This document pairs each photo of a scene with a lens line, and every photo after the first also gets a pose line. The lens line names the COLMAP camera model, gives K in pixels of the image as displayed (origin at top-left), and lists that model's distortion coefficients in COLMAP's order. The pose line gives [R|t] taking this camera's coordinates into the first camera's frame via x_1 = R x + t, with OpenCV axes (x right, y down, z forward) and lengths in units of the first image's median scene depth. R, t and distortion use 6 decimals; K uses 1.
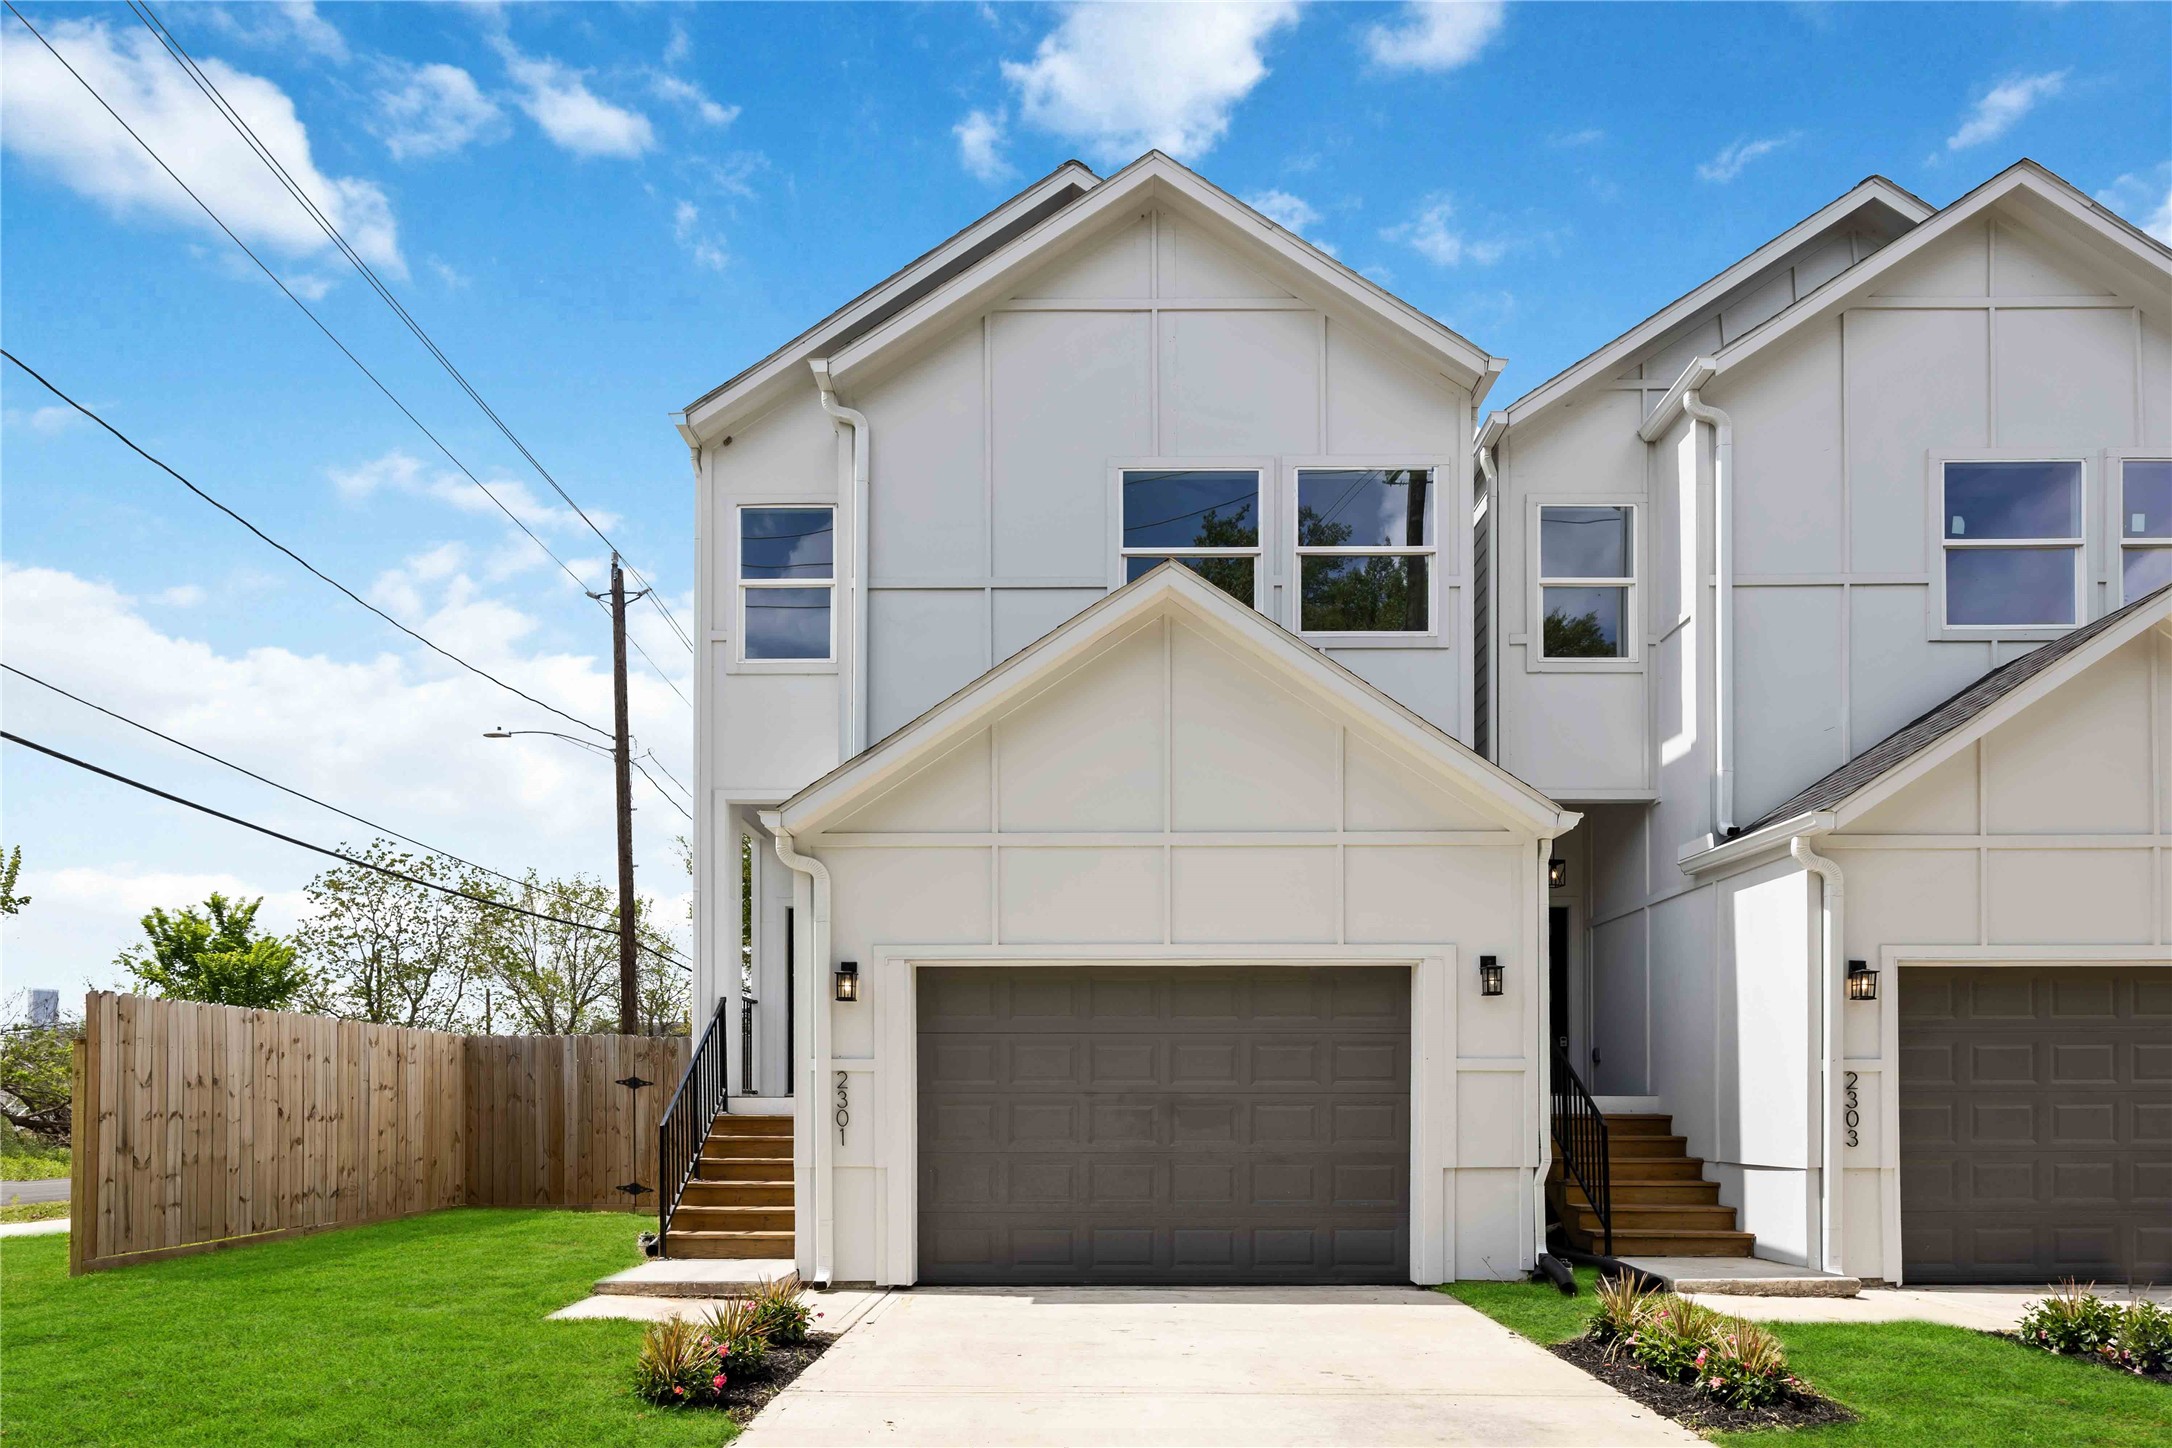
lens RADIAL K [[1193.5, 0, 1086.5], [0, 1193.5, 726.4], [0, 0, 1]] dist [-0.003230, -0.000735]
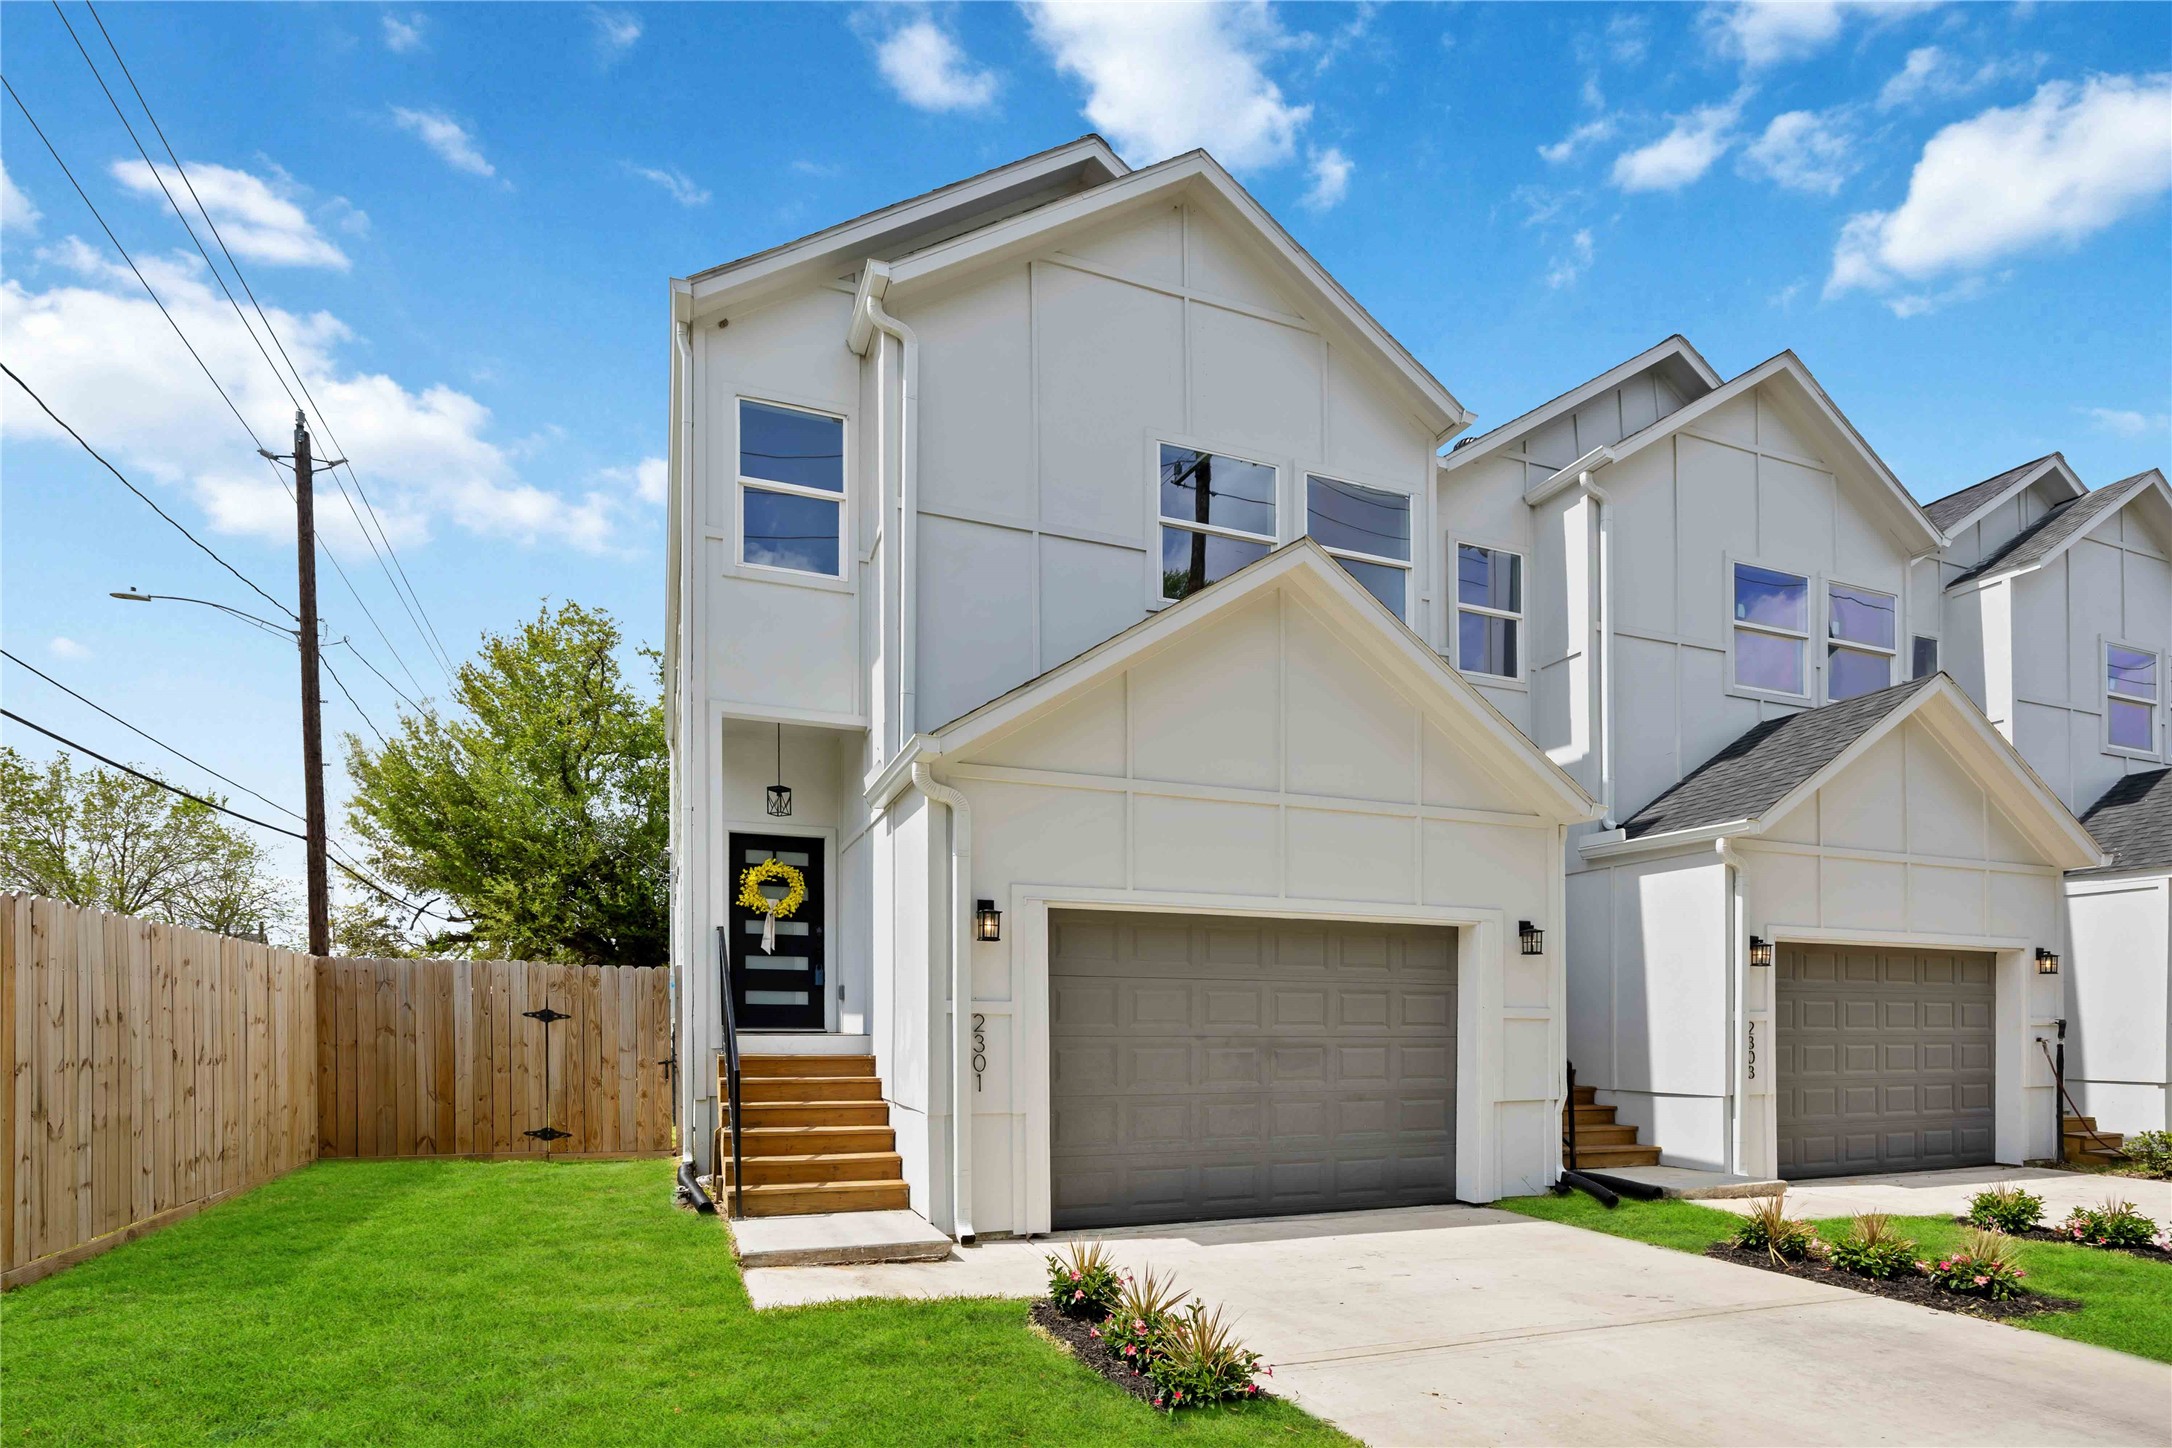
lens RADIAL K [[1062.5, 0, 1087.9], [0, 1062.5, 718.4], [0, 0, 1]] dist [-0.012314, 0.002151]
pose [[0.927371, 0.108415, 0.358092, -0.428583], [-0.117388, 0.993080, 0.003345, 0.039292], [-0.355252, -0.045138, 0.933680, 0.177945]]
